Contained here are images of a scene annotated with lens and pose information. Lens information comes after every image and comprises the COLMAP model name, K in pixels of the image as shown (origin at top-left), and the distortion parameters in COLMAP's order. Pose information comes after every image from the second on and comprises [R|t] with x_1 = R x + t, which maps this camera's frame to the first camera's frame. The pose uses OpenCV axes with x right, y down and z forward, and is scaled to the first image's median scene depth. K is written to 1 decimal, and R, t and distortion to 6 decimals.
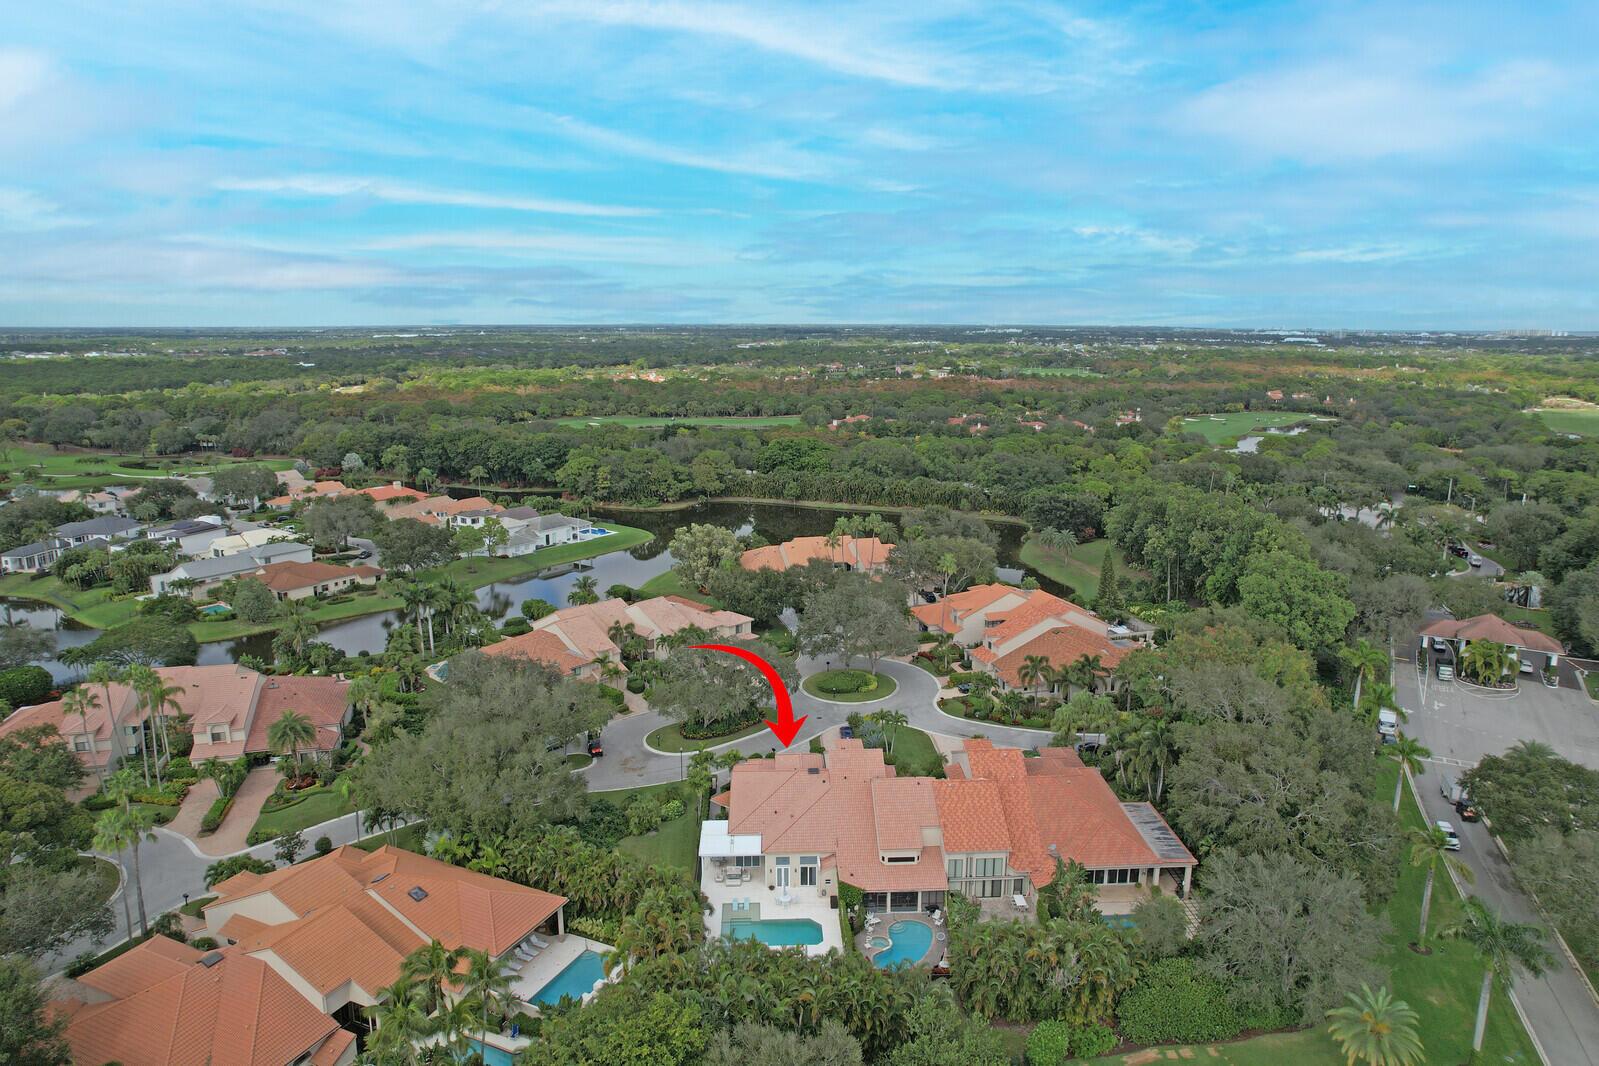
lens RADIAL K [[1019.9, 0, 814.5], [0, 1019.9, 536.0], [0, 0, 1]] dist [-0.068501, 0.057220]
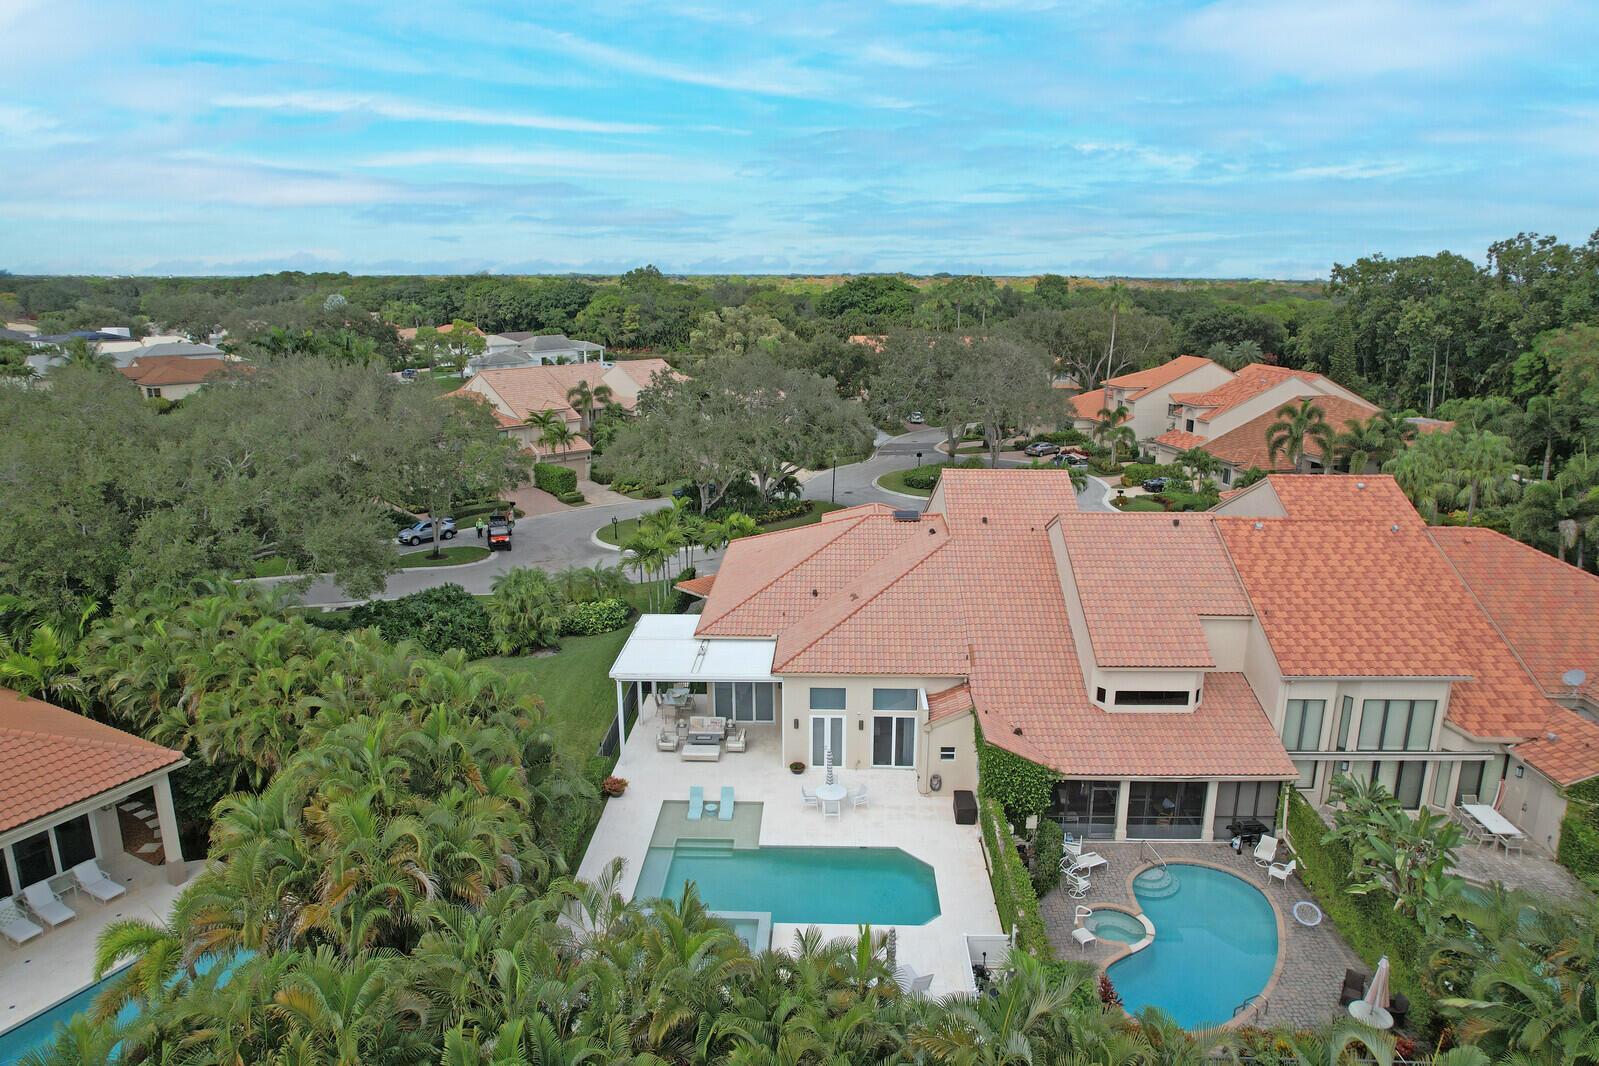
lens RADIAL K [[1019.9, 0, 814.5], [0, 1019.9, 536.0], [0, 0, 1]] dist [-0.068501, 0.057220]
pose [[0.997460, 0.017928, -0.068940, -0.005681], [-0.014932, 0.998932, 0.043733, 0.127122], [0.069650, -0.042592, 0.996662, 0.324746]]
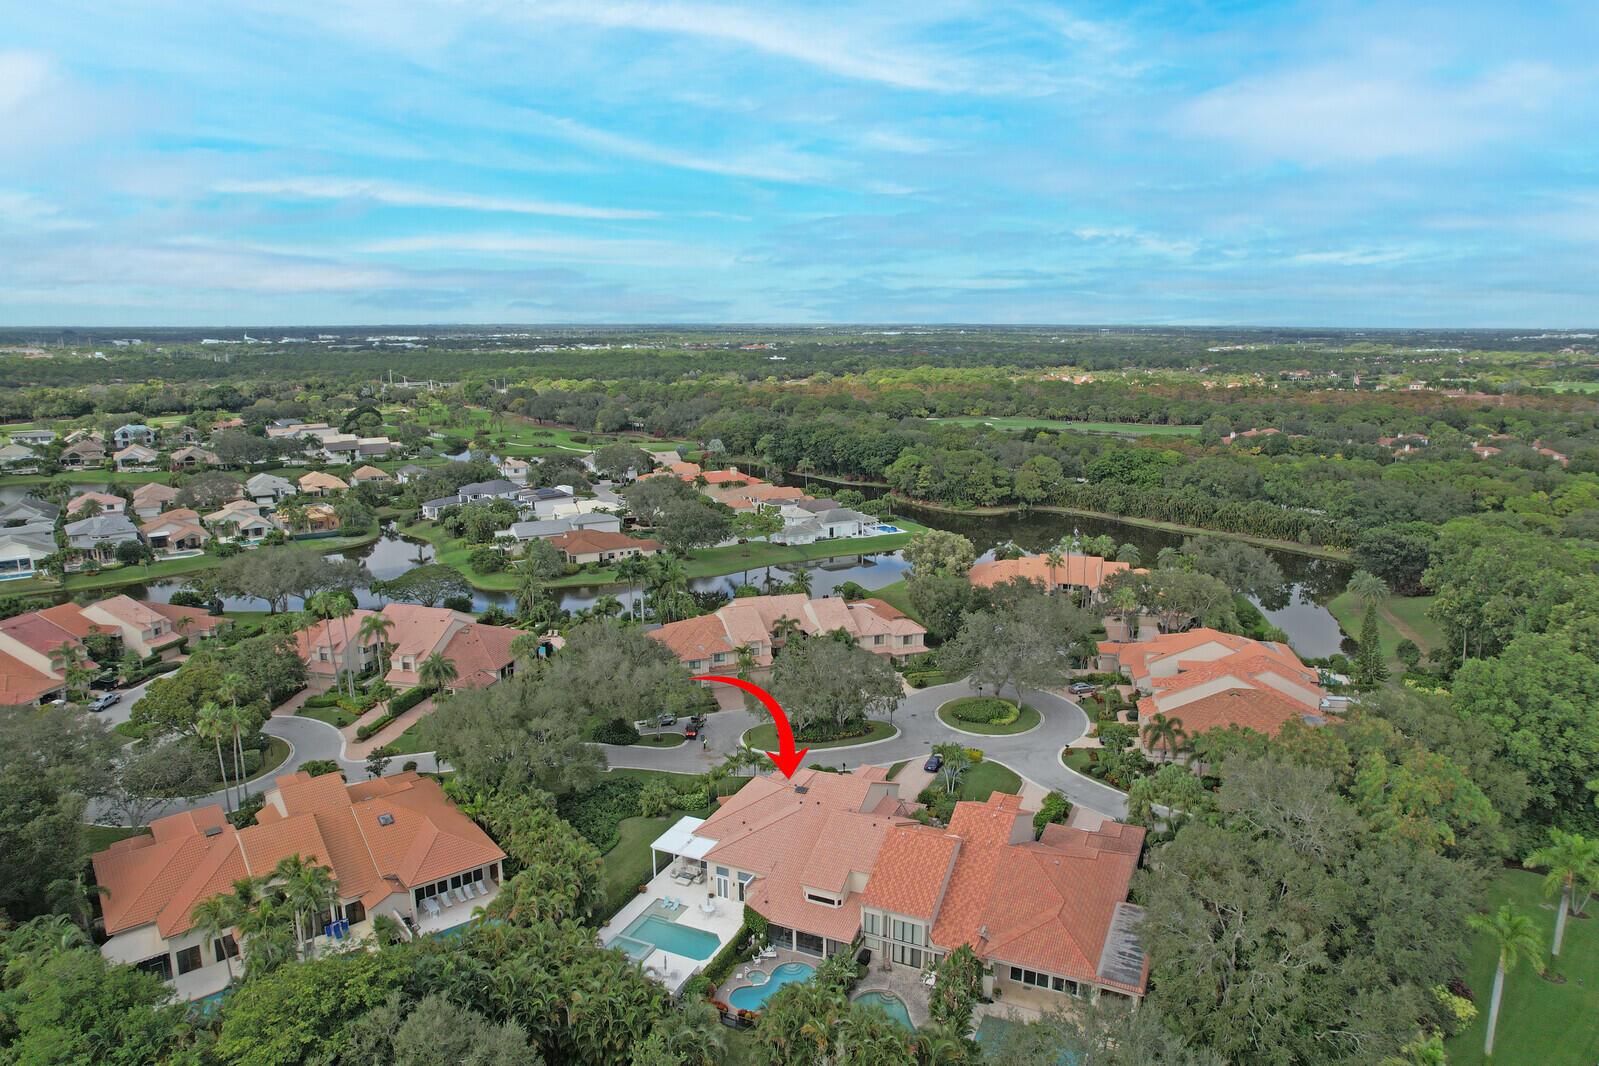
lens RADIAL K [[1019.9, 0, 814.5], [0, 1019.9, 536.0], [0, 0, 1]] dist [-0.068501, 0.057220]
pose [[0.893027, 0.092789, -0.440333, 0.236909], [-0.092723, 0.995455, 0.021719, -0.017897], [0.440347, 0.021433, 0.897572, 0.077561]]
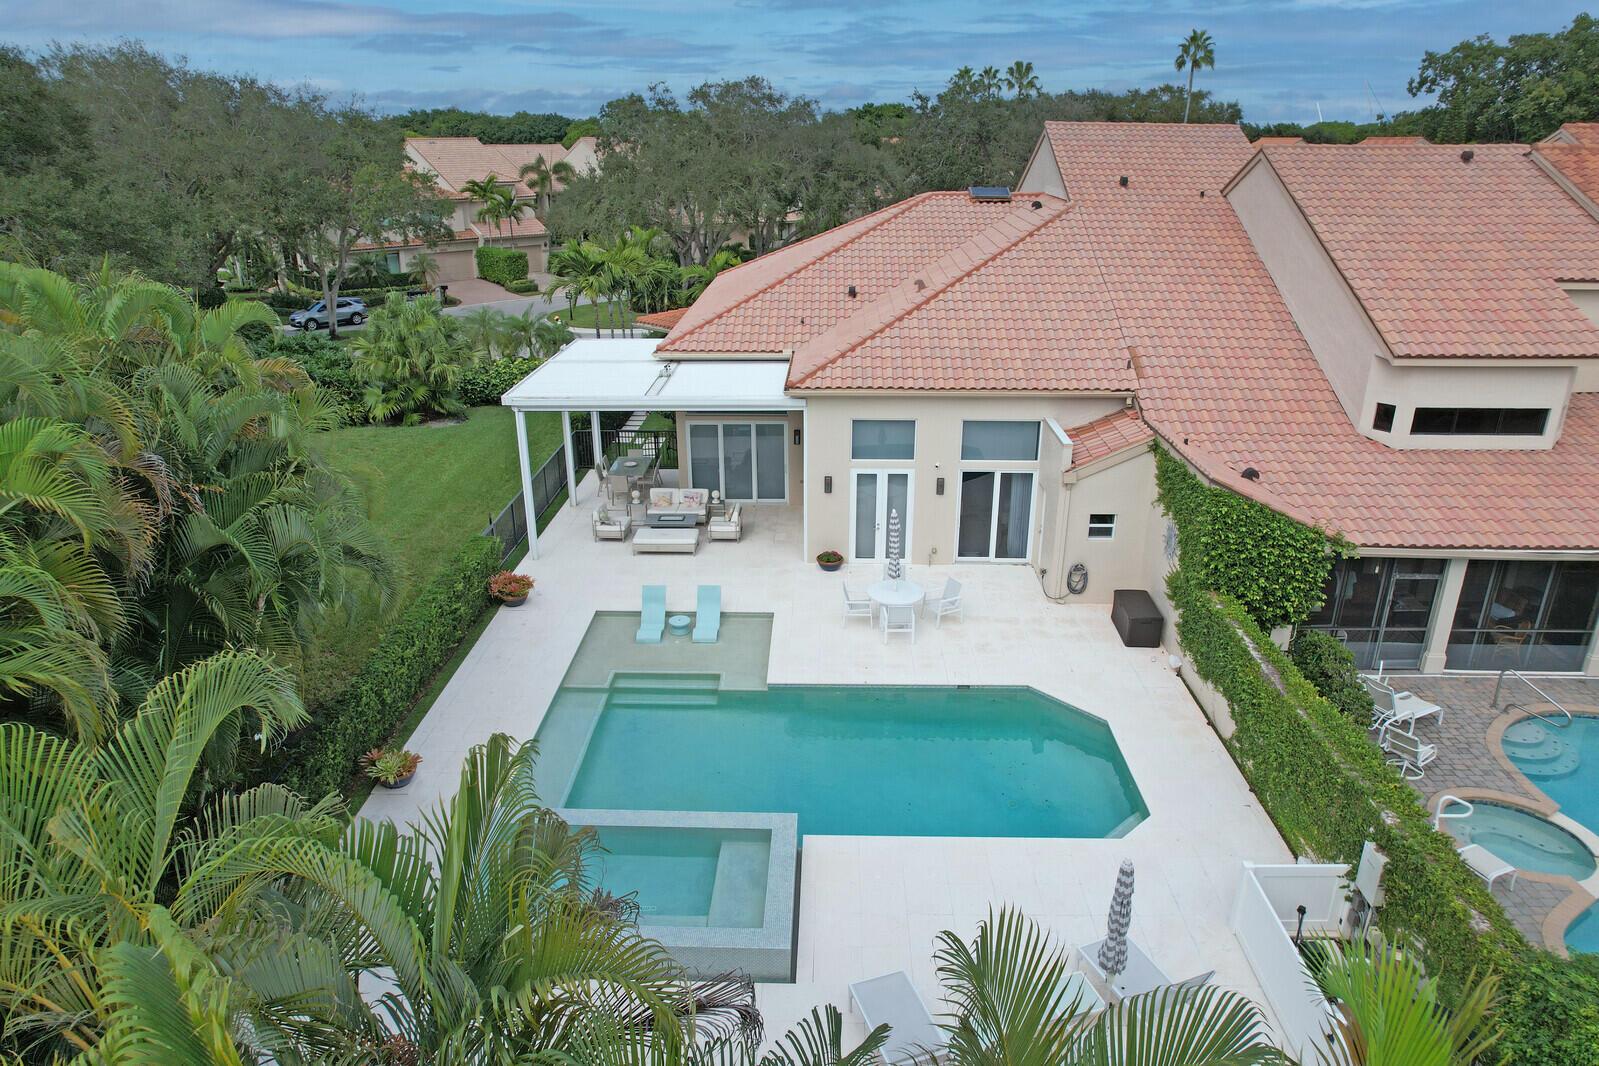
lens RADIAL K [[1019.9, 0, 814.5], [0, 1019.9, 536.0], [0, 0, 1]] dist [-0.068501, 0.057220]
pose [[0.997748, 0.023138, -0.062950, -0.016605], [-0.012733, 0.986884, 0.160929, 0.160266], [0.065848, -0.159765, 0.984956, 0.407853]]
